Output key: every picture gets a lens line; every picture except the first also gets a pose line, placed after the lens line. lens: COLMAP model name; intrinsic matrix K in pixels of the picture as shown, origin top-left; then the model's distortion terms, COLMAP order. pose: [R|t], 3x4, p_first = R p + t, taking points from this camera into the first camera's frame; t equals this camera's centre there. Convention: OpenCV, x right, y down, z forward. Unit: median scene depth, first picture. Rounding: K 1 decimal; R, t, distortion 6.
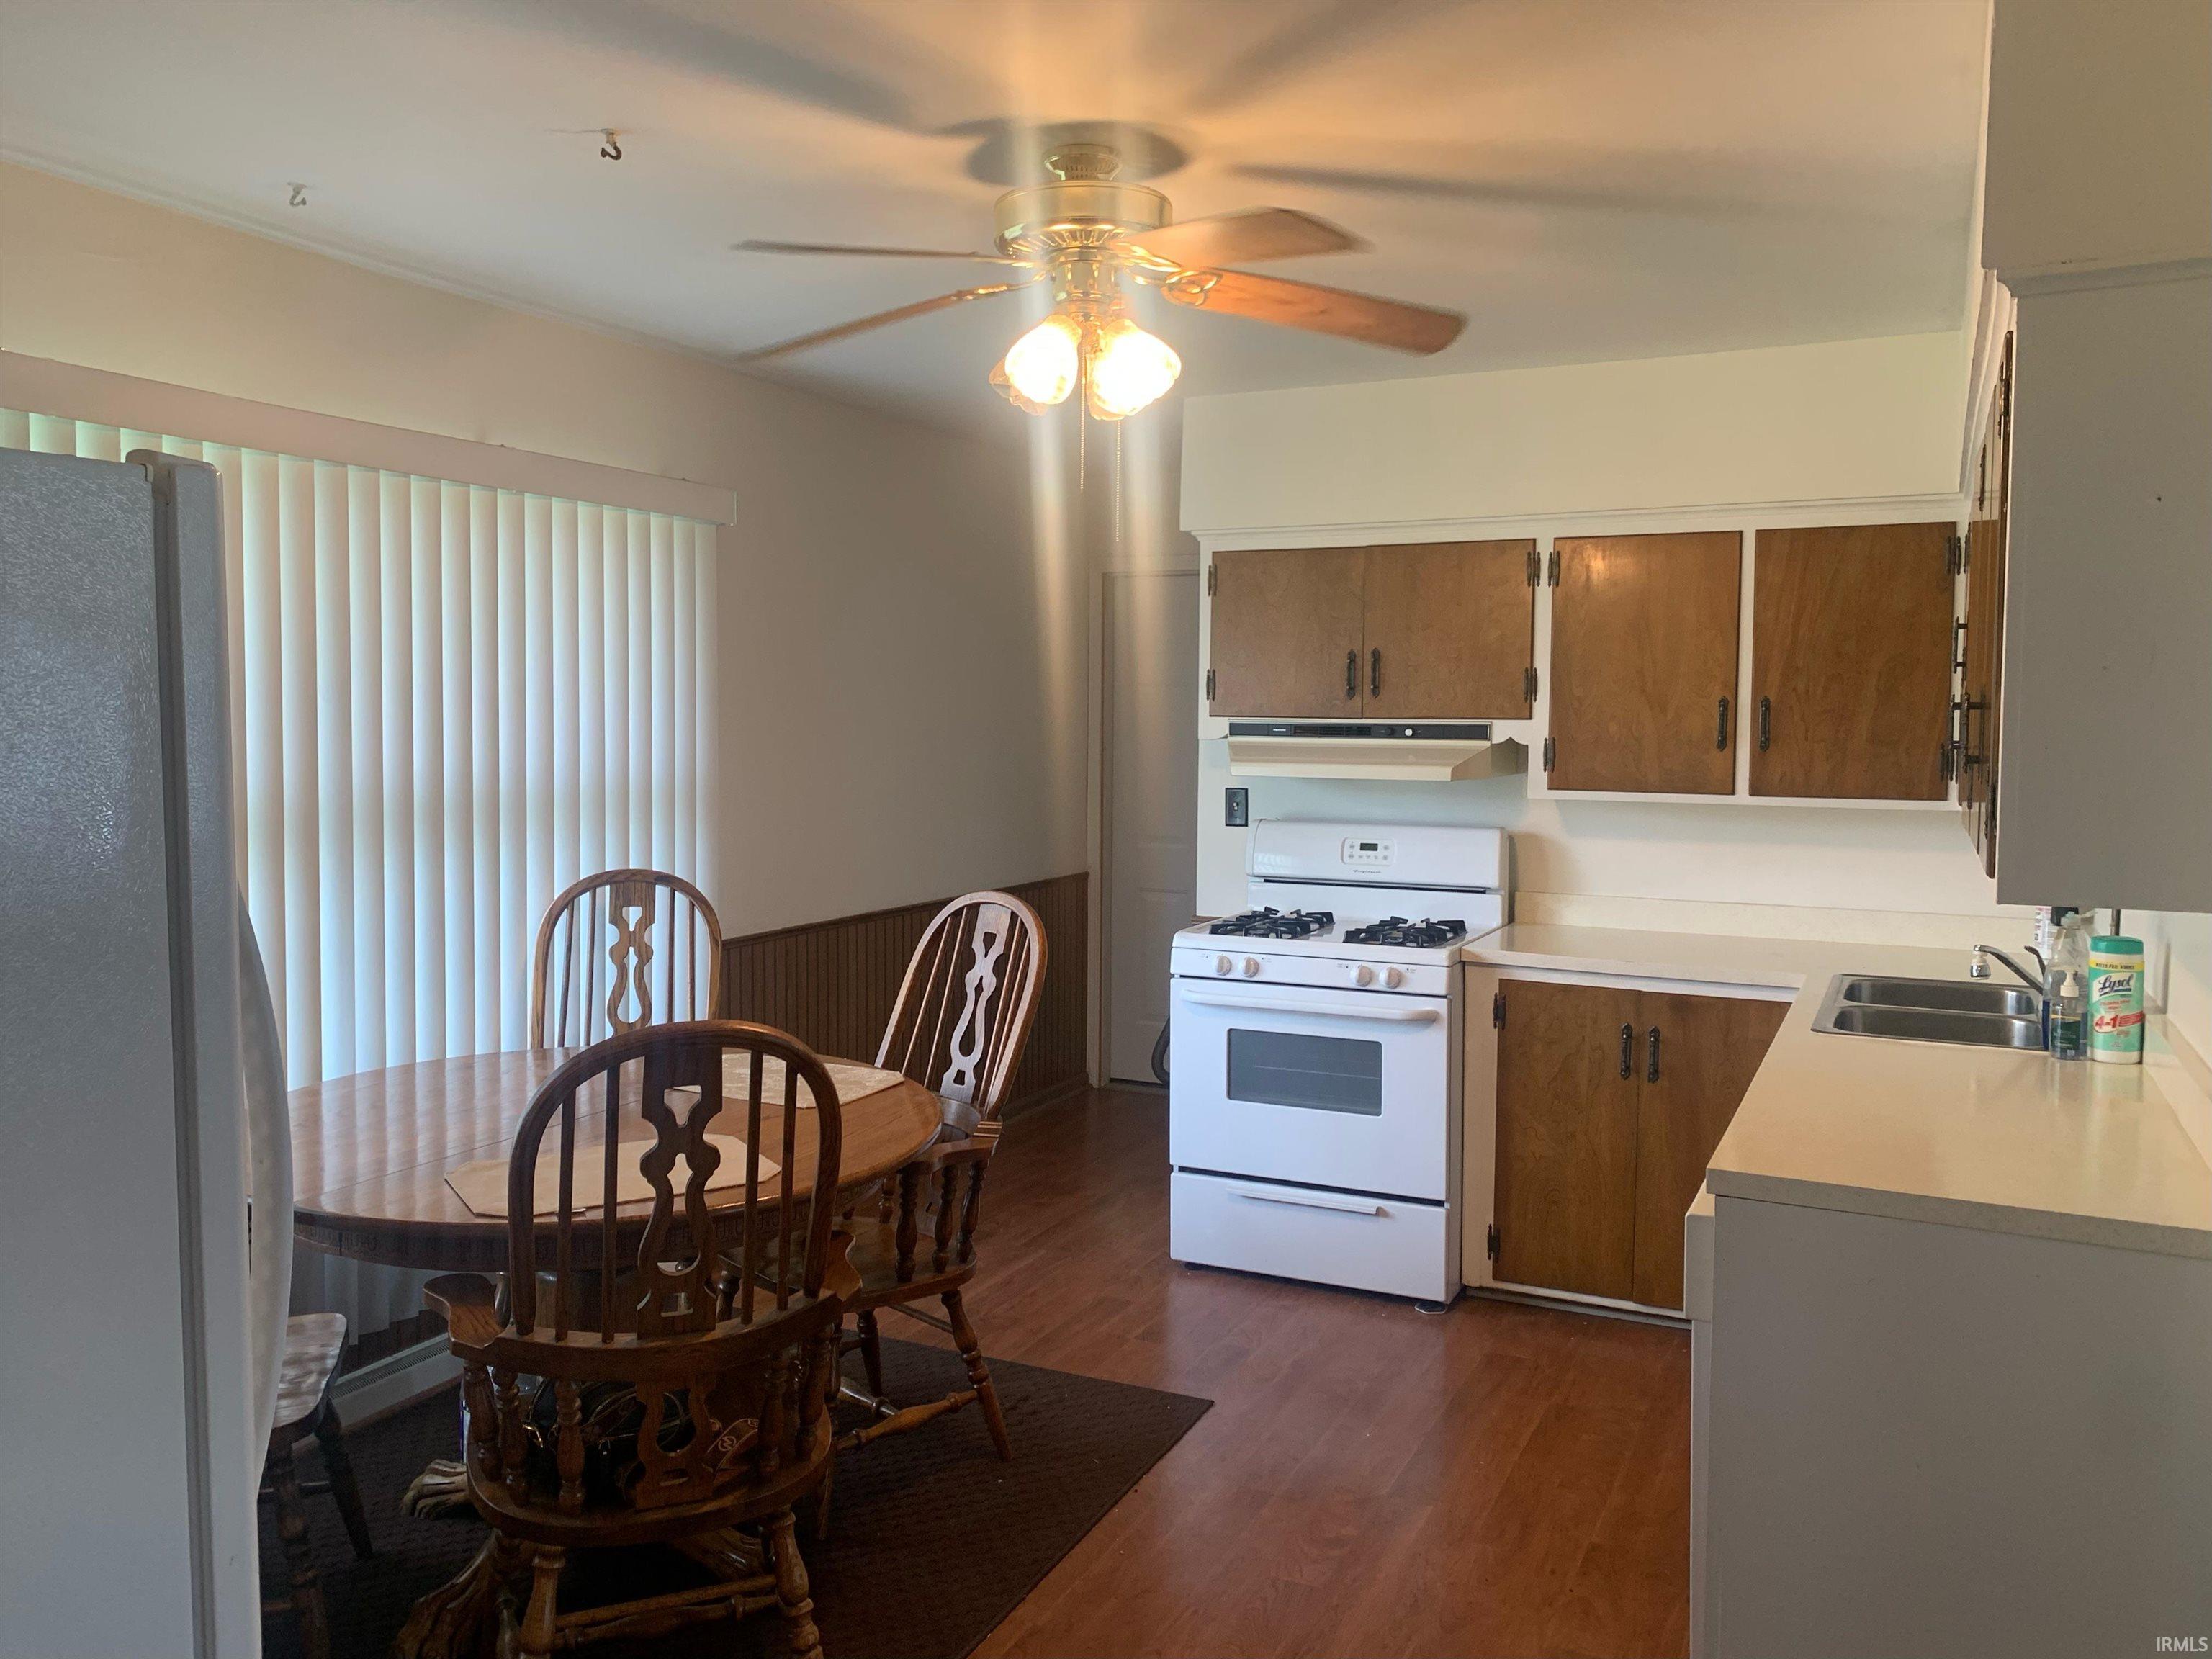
lens RADIAL K [[1659.7, 0, 1106.0], [0, 1659.7, 829.5], [0, 0, 1]] dist [0.076943, -0.145162]
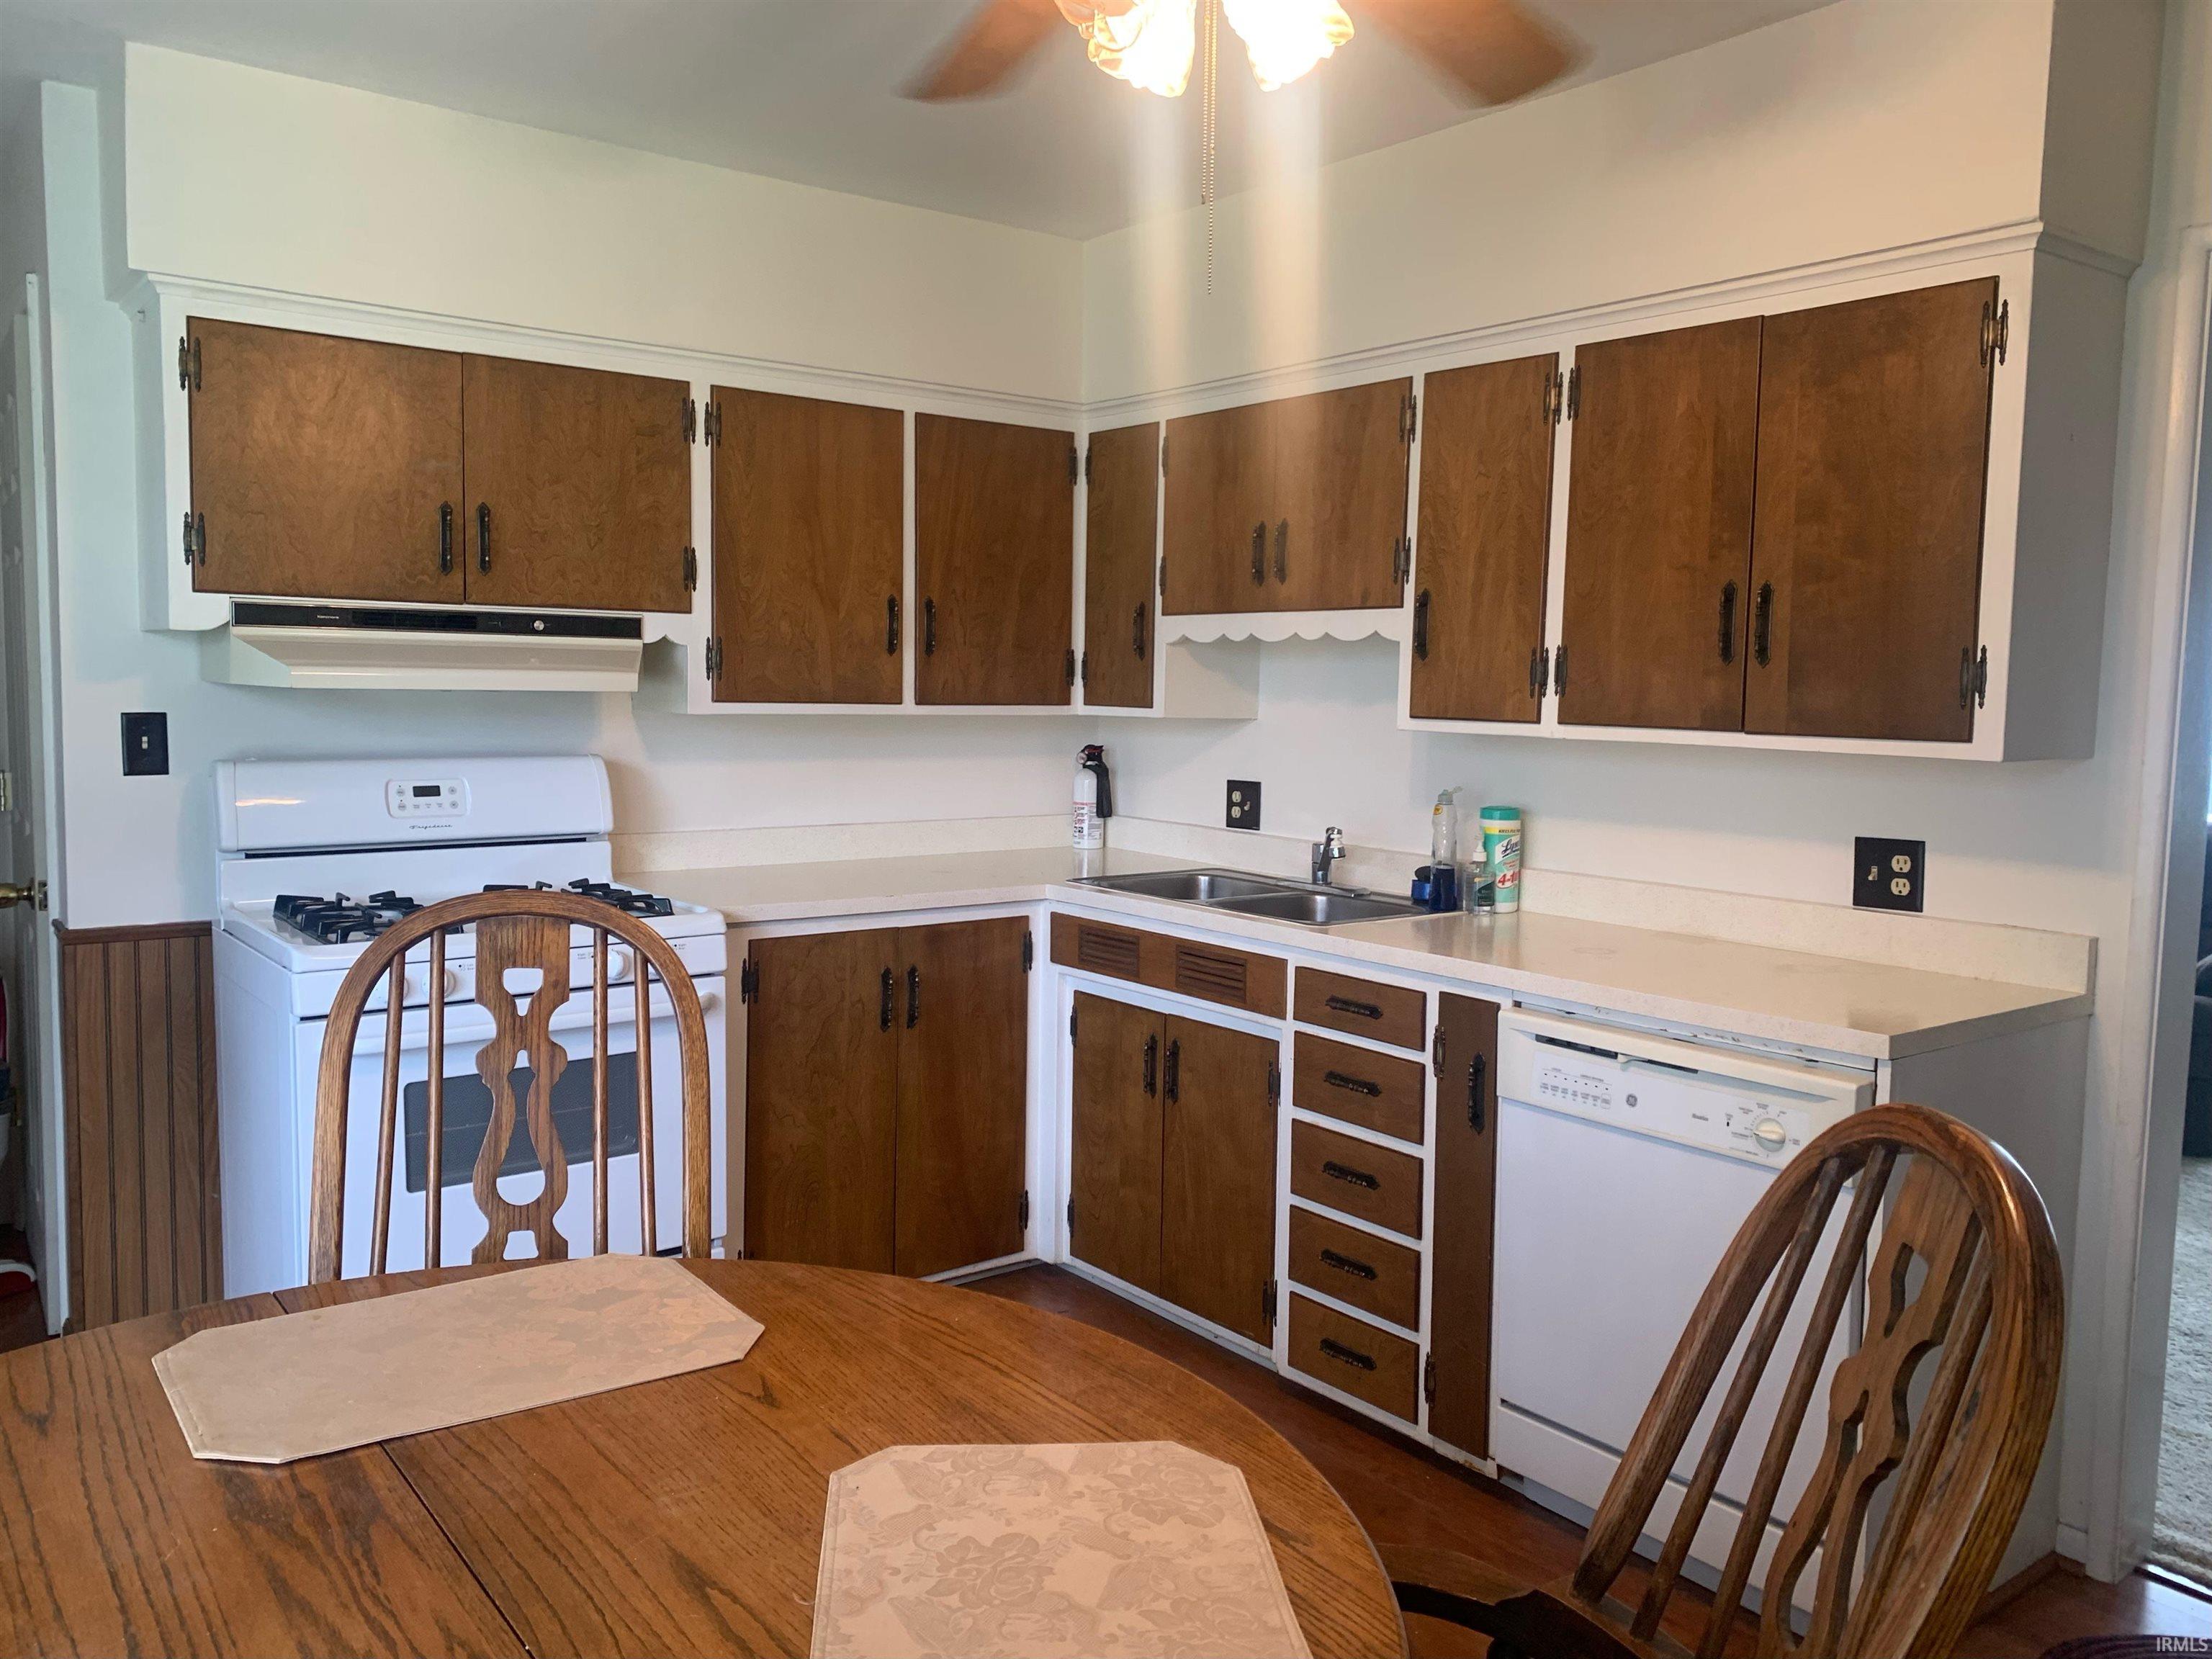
lens RADIAL K [[1659.7, 0, 1106.0], [0, 1659.7, 829.5], [0, 0, 1]] dist [0.076943, -0.145162]
pose [[0.434249, -0.082928, 0.896967, -0.394719], [0.045938, 0.996496, 0.069890, -0.010599], [-0.899621, 0.010856, 0.436537, 0.498917]]
